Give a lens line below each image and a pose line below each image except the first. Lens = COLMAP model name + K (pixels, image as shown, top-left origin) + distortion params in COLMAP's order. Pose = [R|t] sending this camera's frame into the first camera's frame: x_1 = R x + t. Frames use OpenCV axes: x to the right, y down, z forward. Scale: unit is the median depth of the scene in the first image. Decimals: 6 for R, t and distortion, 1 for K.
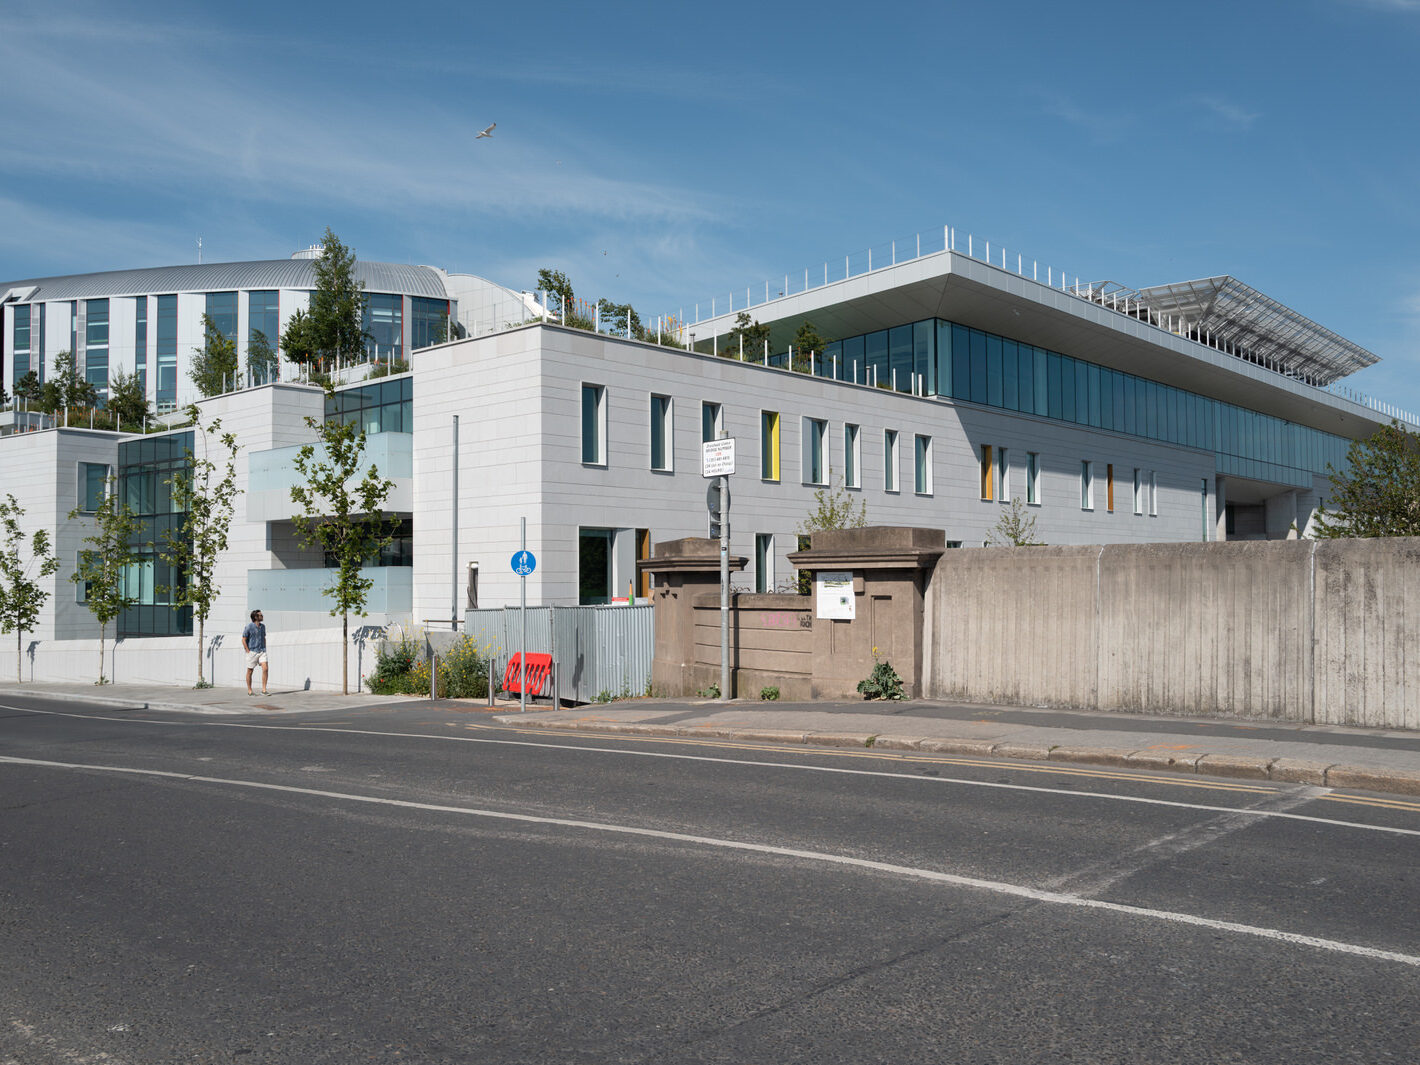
lens RADIAL K [[1251.4, 0, 718.6], [0, 1251.4, 538.6], [0, 0, 1]] dist [-0.017590, 0.002787]
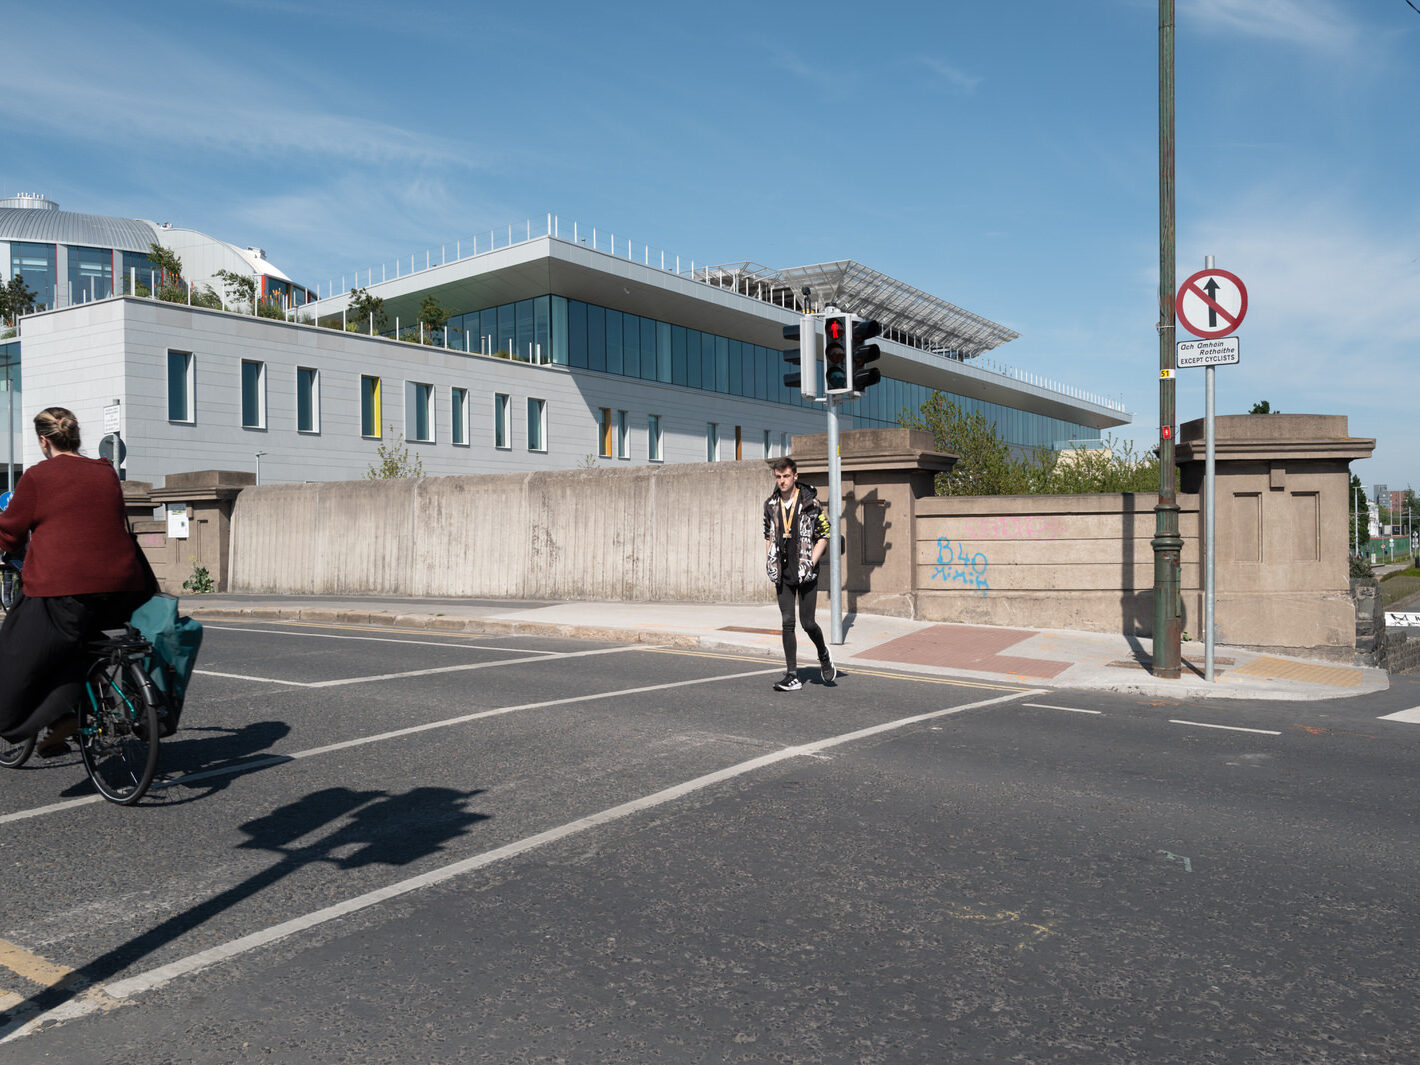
lens RADIAL K [[1251.4, 0, 718.6], [0, 1251.4, 538.6], [0, 0, 1]] dist [-0.017590, 0.002787]
pose [[0.987386, -0.003579, 0.158290, 0.344366], [-0.001582, 0.999471, 0.032470, 0.014788], [-0.158323, -0.032310, 0.986859, -0.332773]]
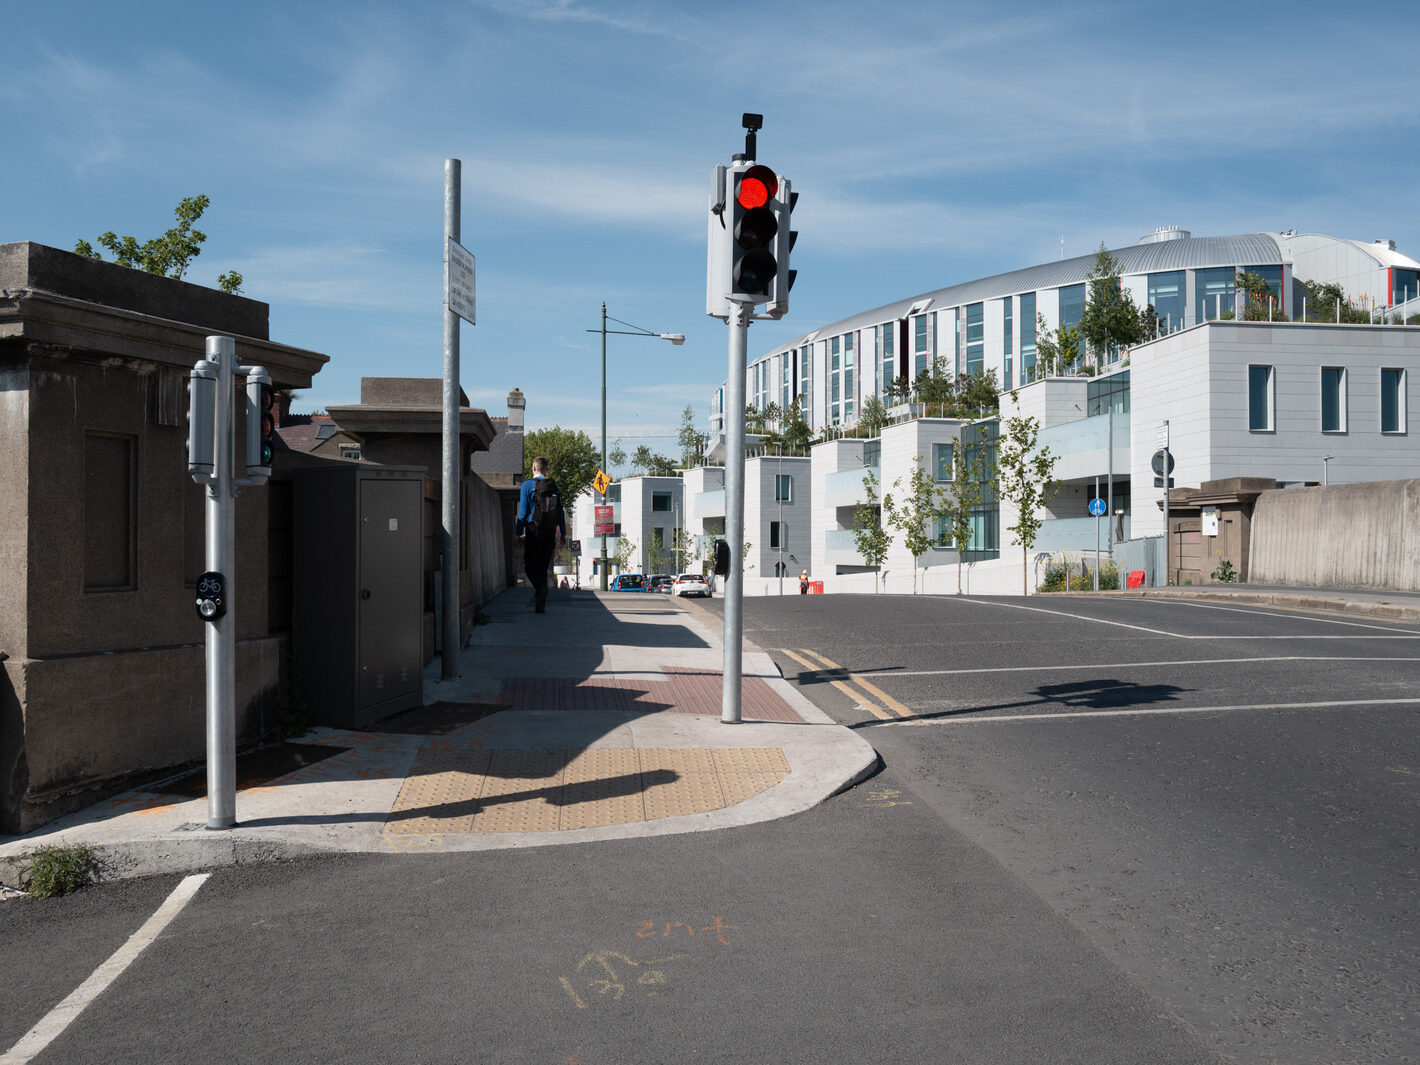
lens RADIAL K [[1251.4, 0, 718.6], [0, 1251.4, 538.6], [0, 0, 1]] dist [-0.017590, 0.002787]
pose [[0.764180, 0.002245, -0.645000, 0.483392], [0.016909, 0.999581, 0.023512, 0.014618], [0.644782, -0.028874, 0.763821, -0.479863]]
